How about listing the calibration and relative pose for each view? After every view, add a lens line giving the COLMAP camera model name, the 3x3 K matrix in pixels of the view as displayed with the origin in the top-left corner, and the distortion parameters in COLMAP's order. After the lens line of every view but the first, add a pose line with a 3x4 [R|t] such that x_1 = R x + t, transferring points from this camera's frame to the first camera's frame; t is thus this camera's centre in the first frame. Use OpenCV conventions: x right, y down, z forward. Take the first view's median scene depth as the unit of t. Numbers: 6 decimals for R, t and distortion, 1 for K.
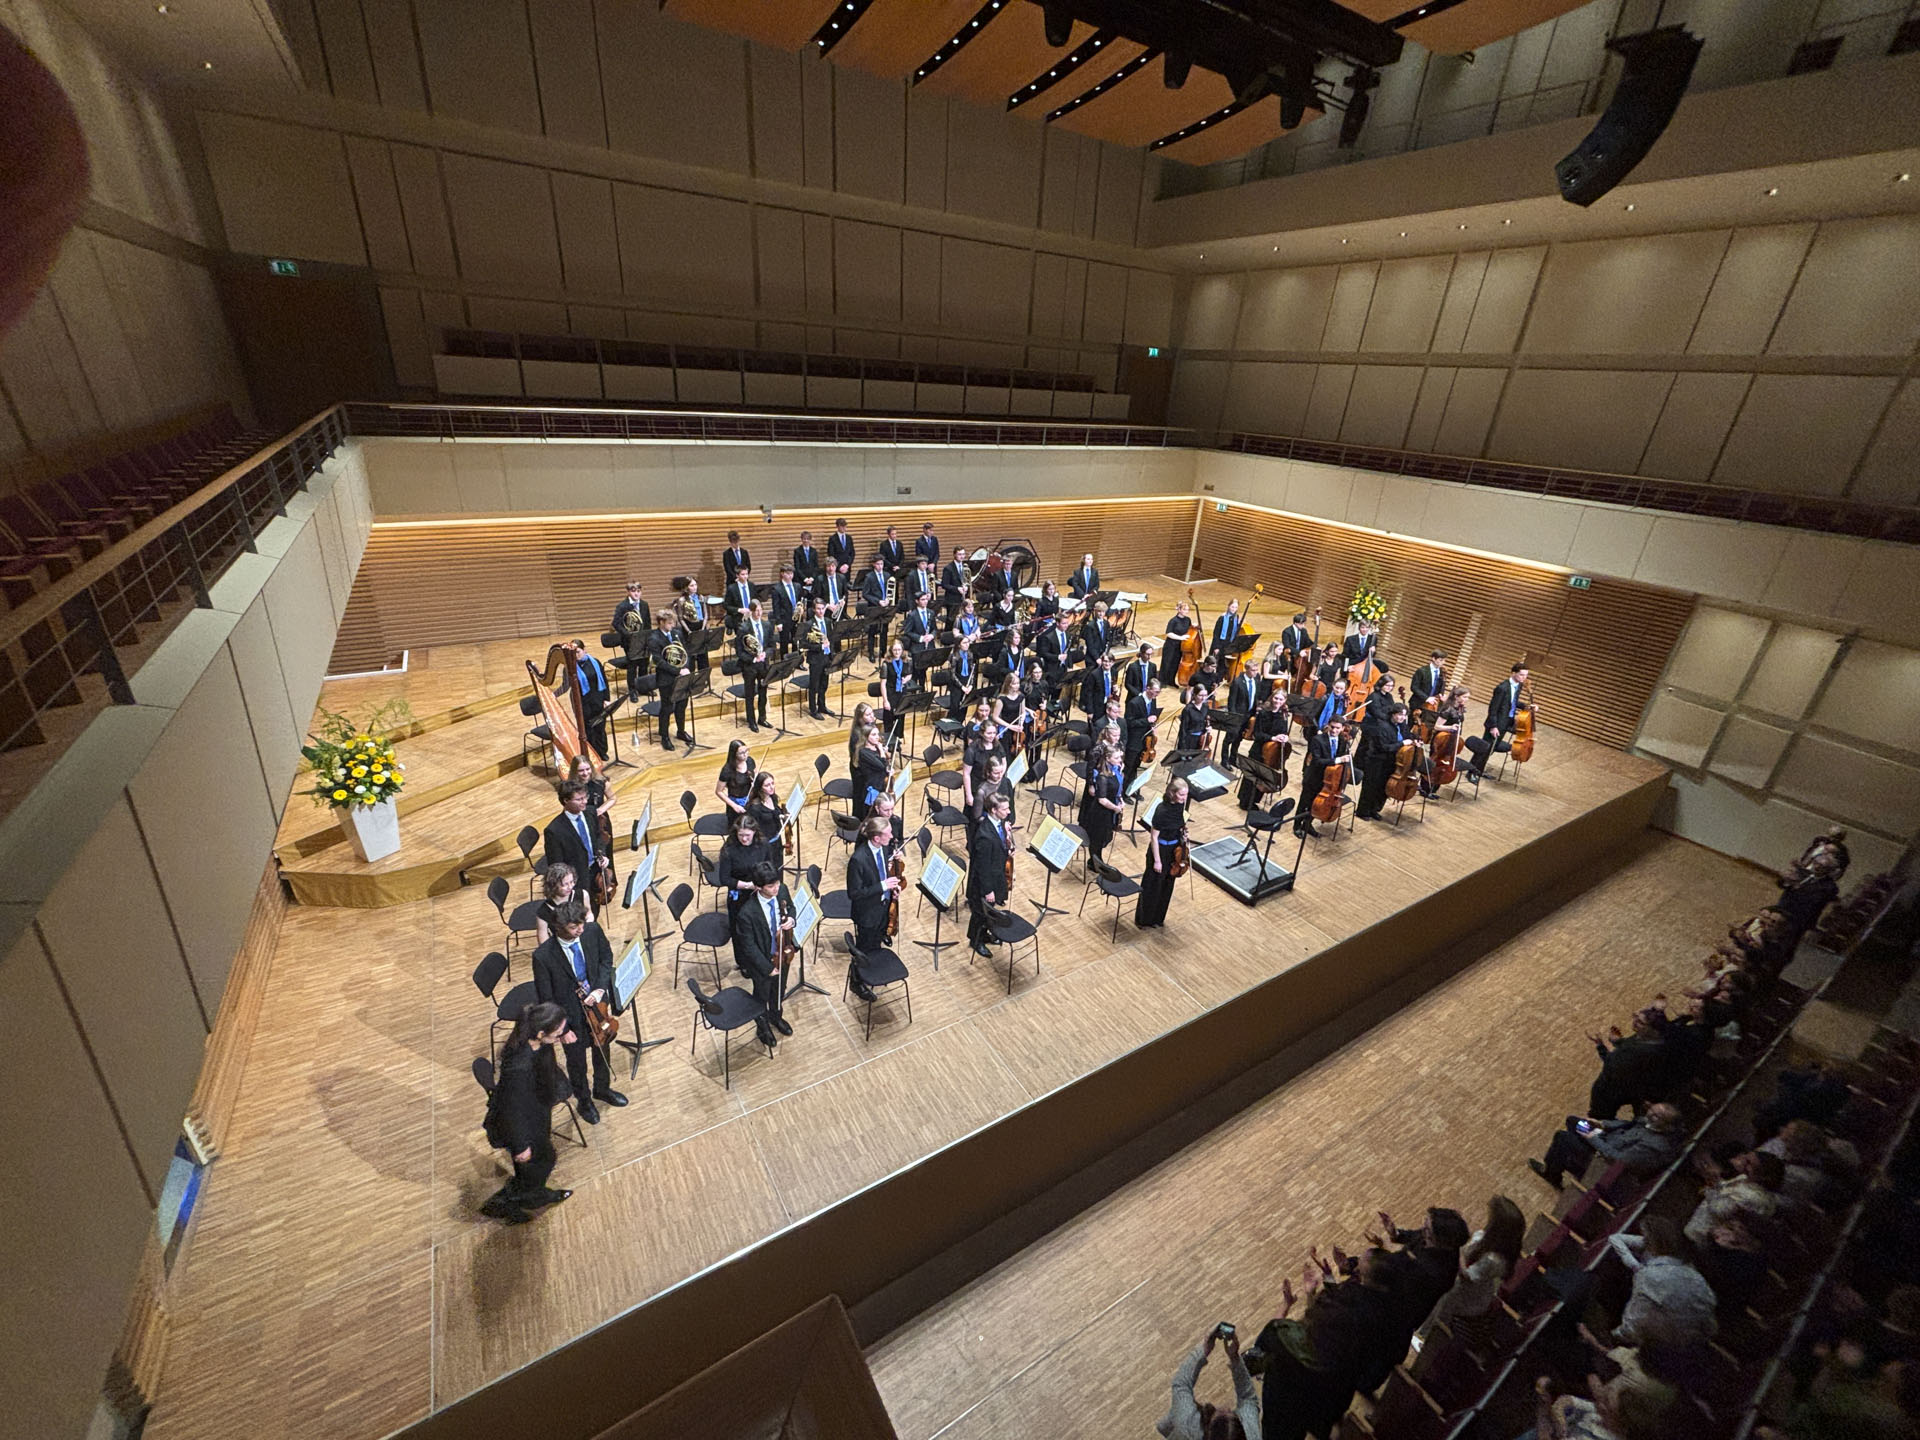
lens RADIAL K [[765.4, 0, 946.9], [0, 765.4, 724.8], [0, 0, 1]] dist [-0.004682, 0.000287]
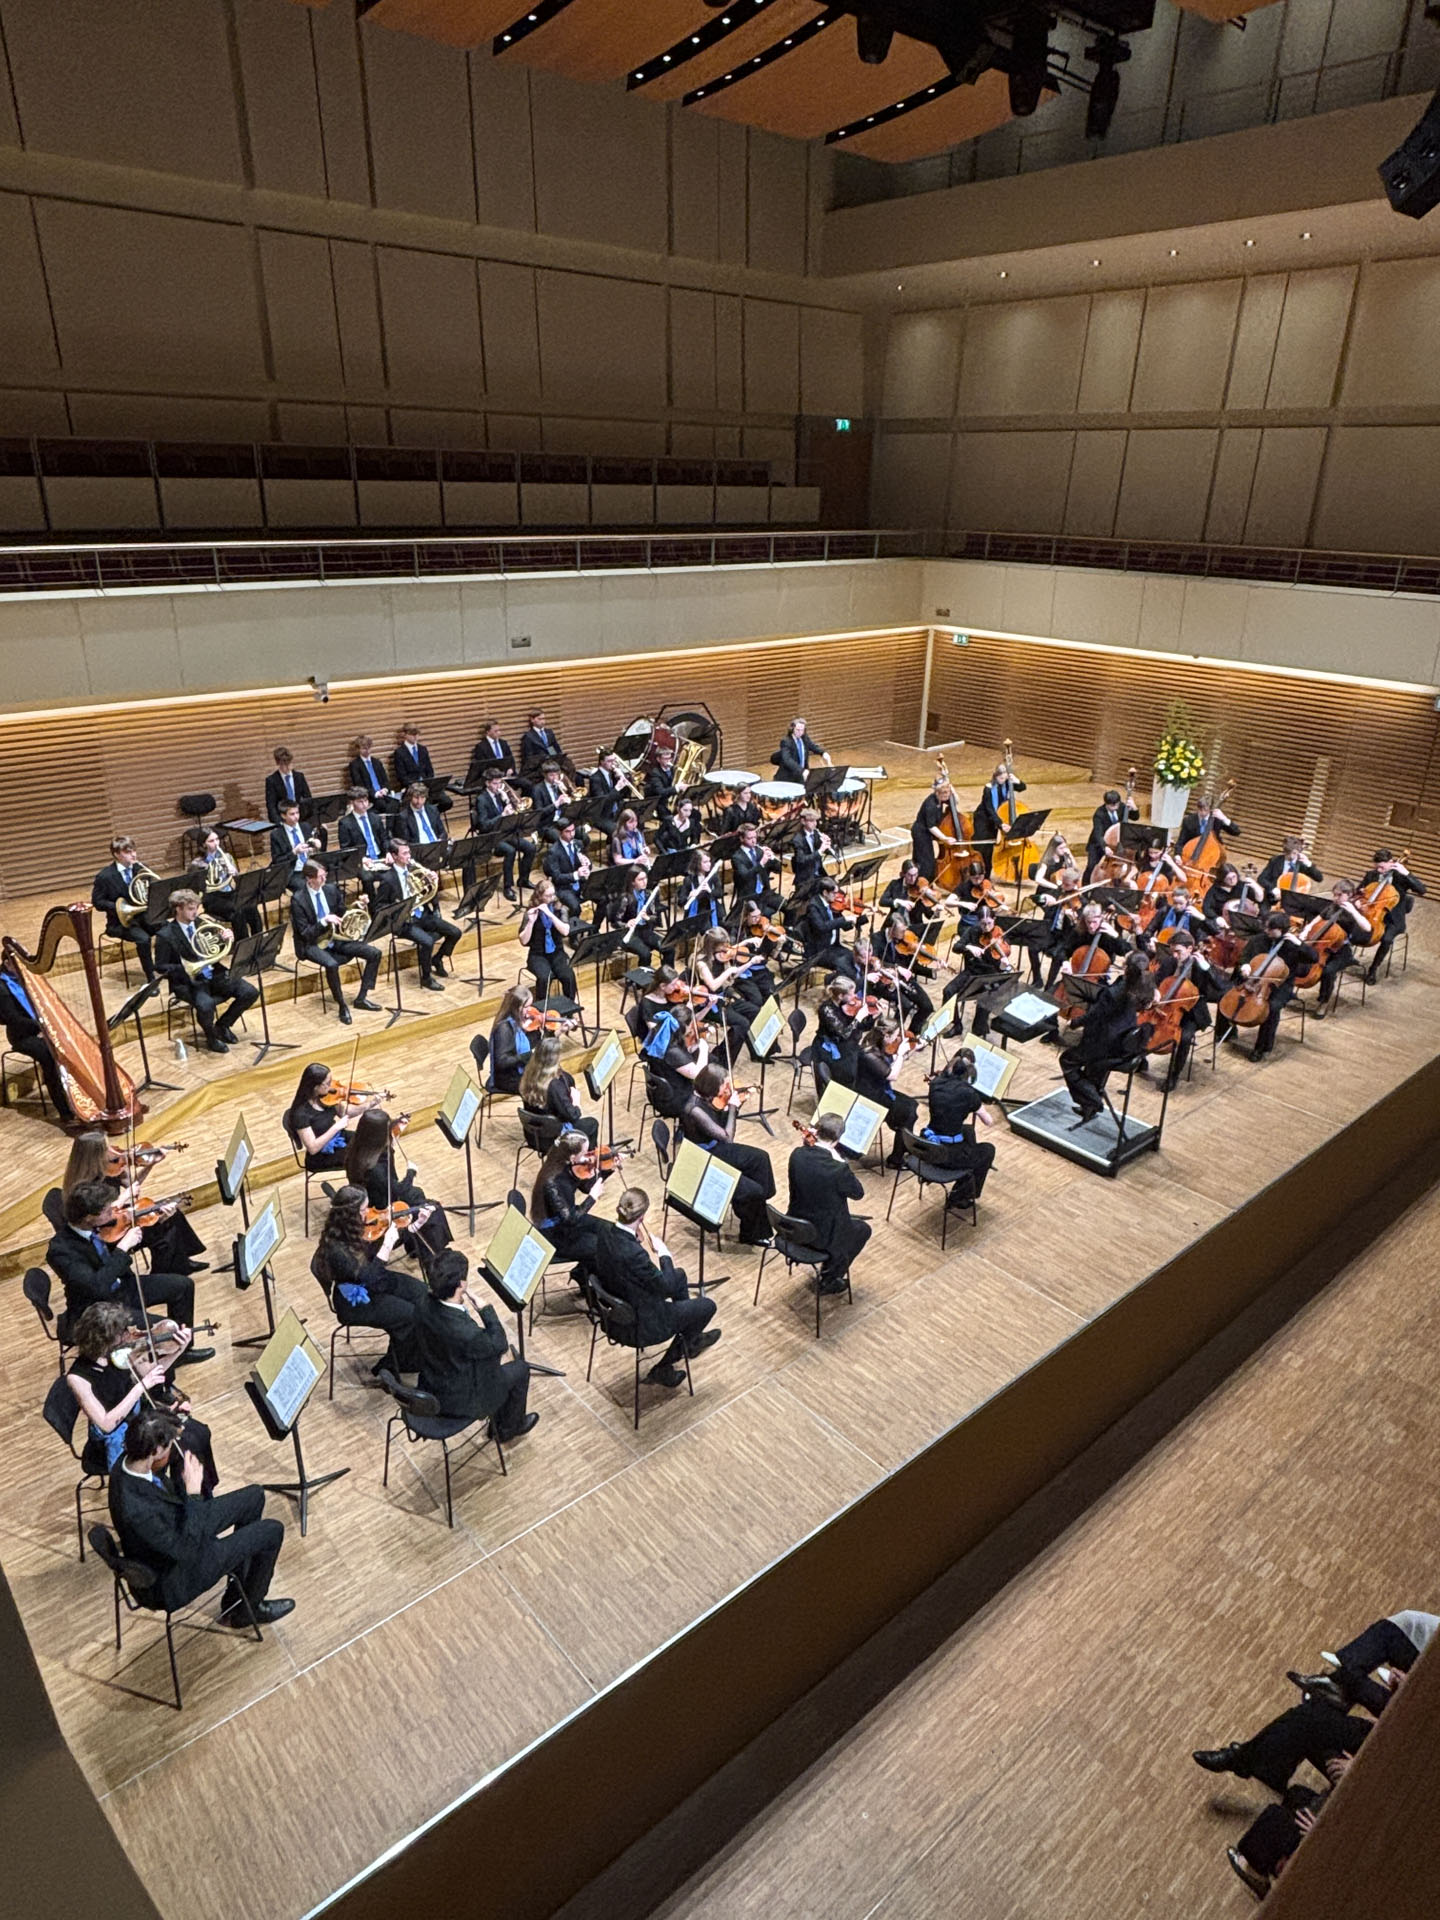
lens RADIAL K [[1168.3, 0, 685.1], [0, 1168.3, 964.9], [0, 0, 1]] dist [0.010507, -0.019082]
pose [[0.986554, -0.098951, 0.130077, -0.096201], [0.102221, 0.994586, -0.018693, 0.013308], [-0.127523, 0.031738, 0.991328, -0.039028]]
